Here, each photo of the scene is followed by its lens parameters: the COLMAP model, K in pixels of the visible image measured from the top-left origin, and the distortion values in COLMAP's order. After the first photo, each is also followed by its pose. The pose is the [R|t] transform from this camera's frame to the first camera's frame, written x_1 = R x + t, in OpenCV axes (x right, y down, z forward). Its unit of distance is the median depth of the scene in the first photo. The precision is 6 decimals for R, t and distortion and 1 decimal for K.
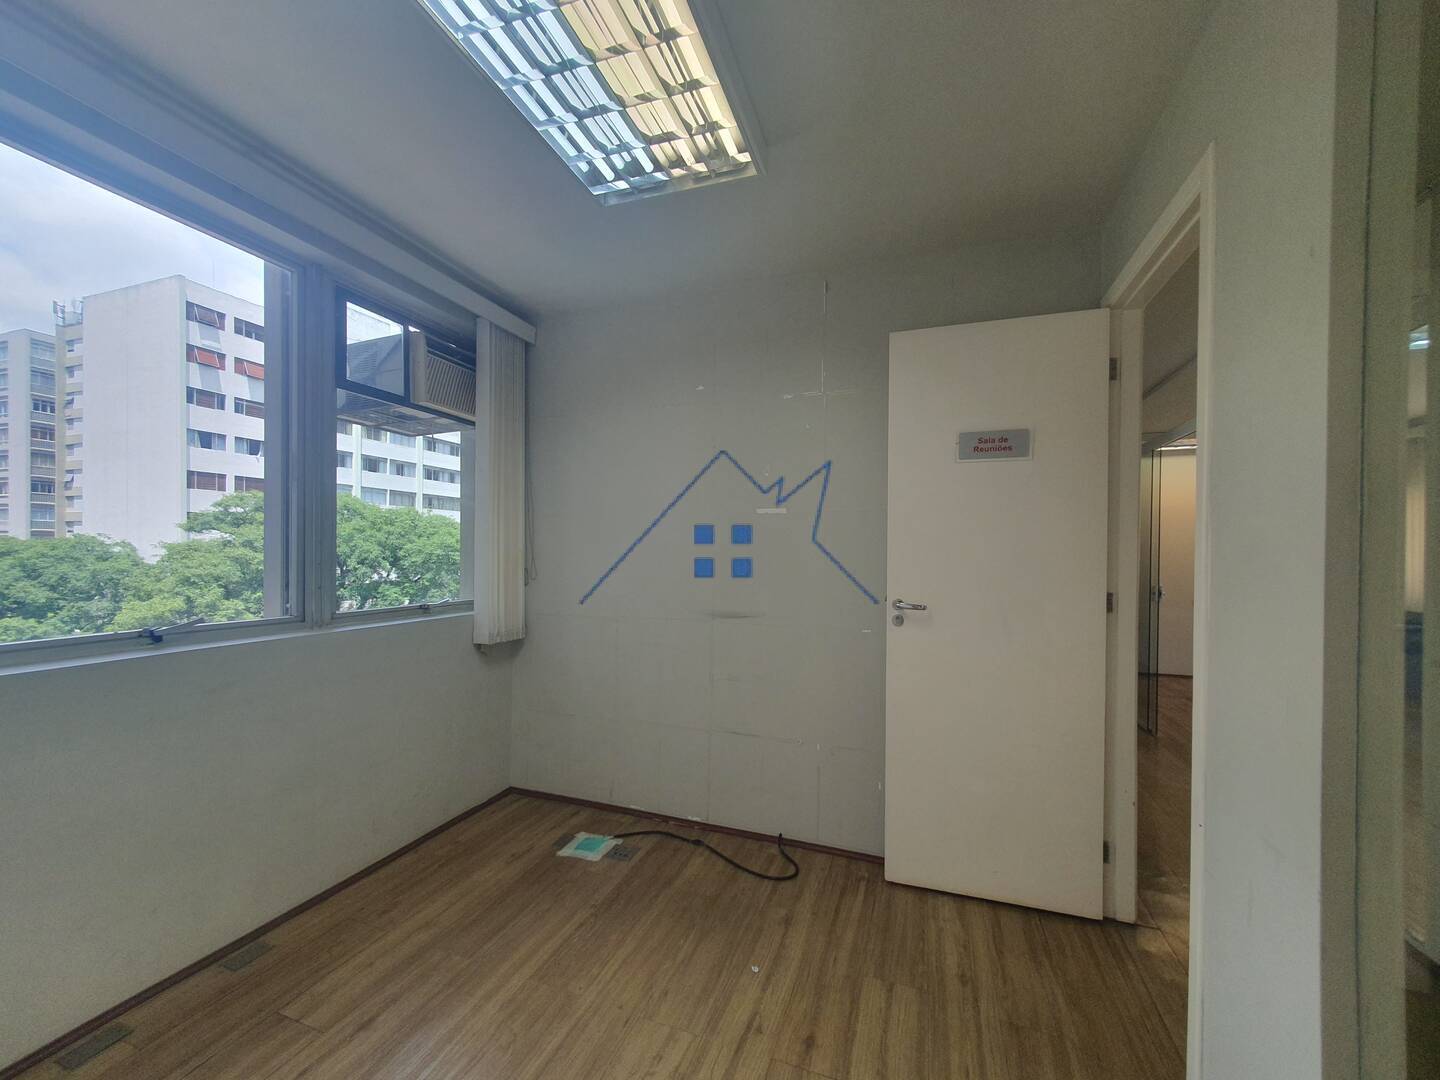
lens RADIAL K [[567.5, 0, 723.0], [0, 567.5, 556.6], [0, 0, 1]] dist [0.000774, 0.000509]
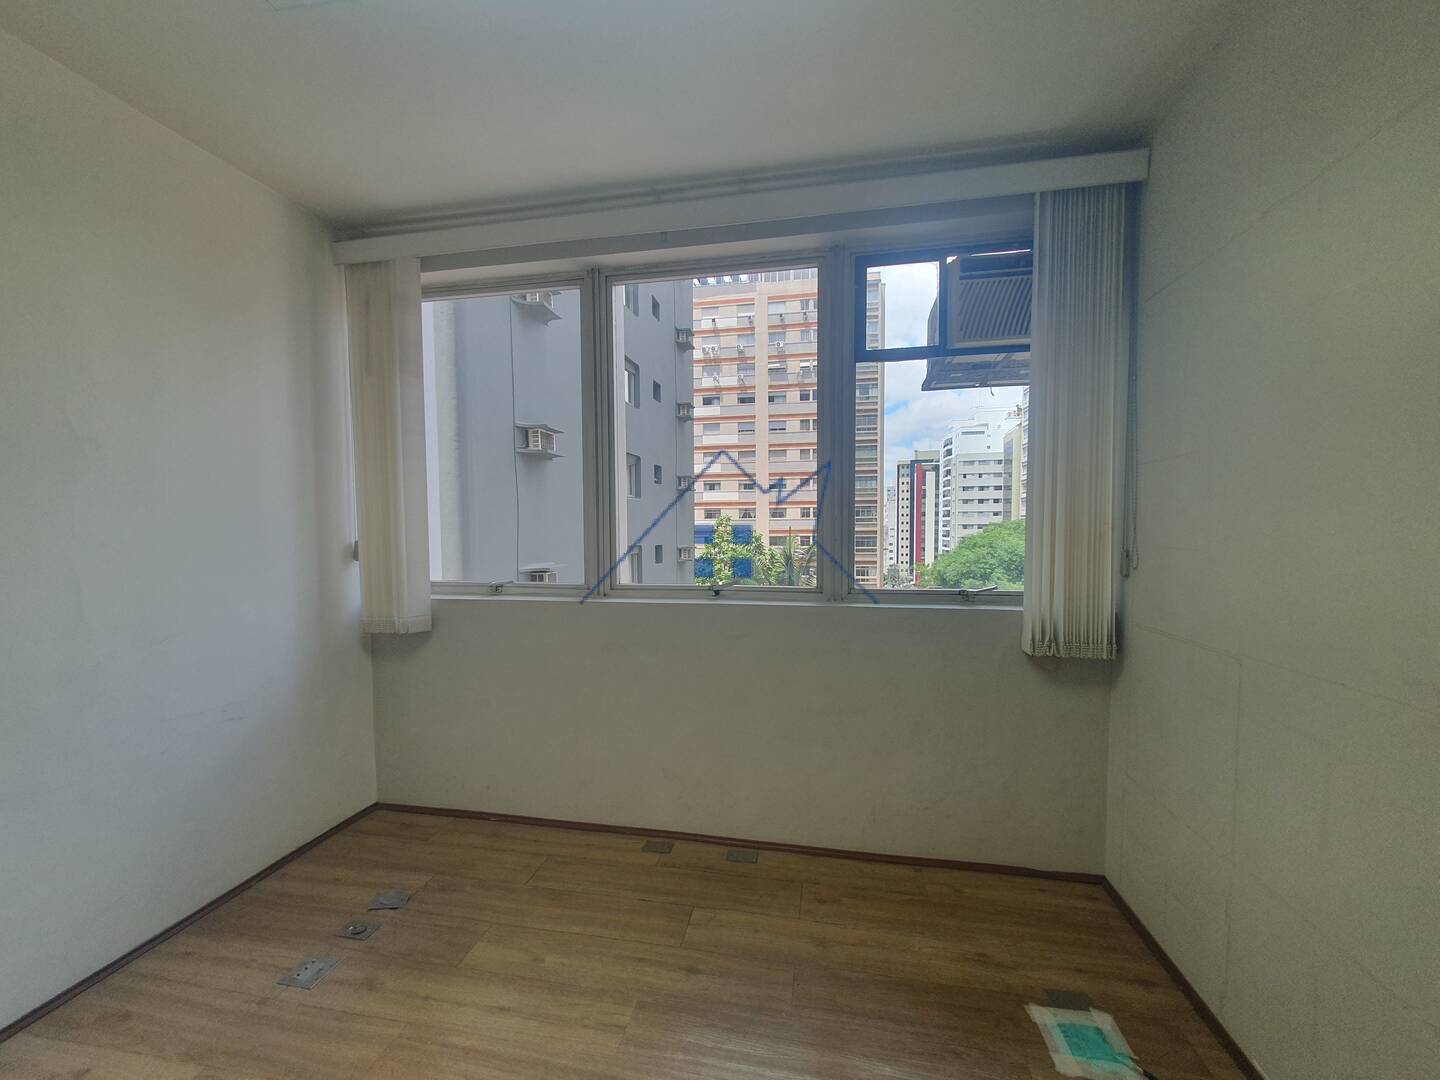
lens RADIAL K [[567.5, 0, 723.0], [0, 567.5, 556.6], [0, 0, 1]] dist [0.000774, 0.000509]
pose [[0.155349, 0.045759, -0.986799, 0.266626], [-0.000853, 0.998932, 0.046188, -0.004599], [0.987859, -0.006333, 0.155223, 0.593031]]
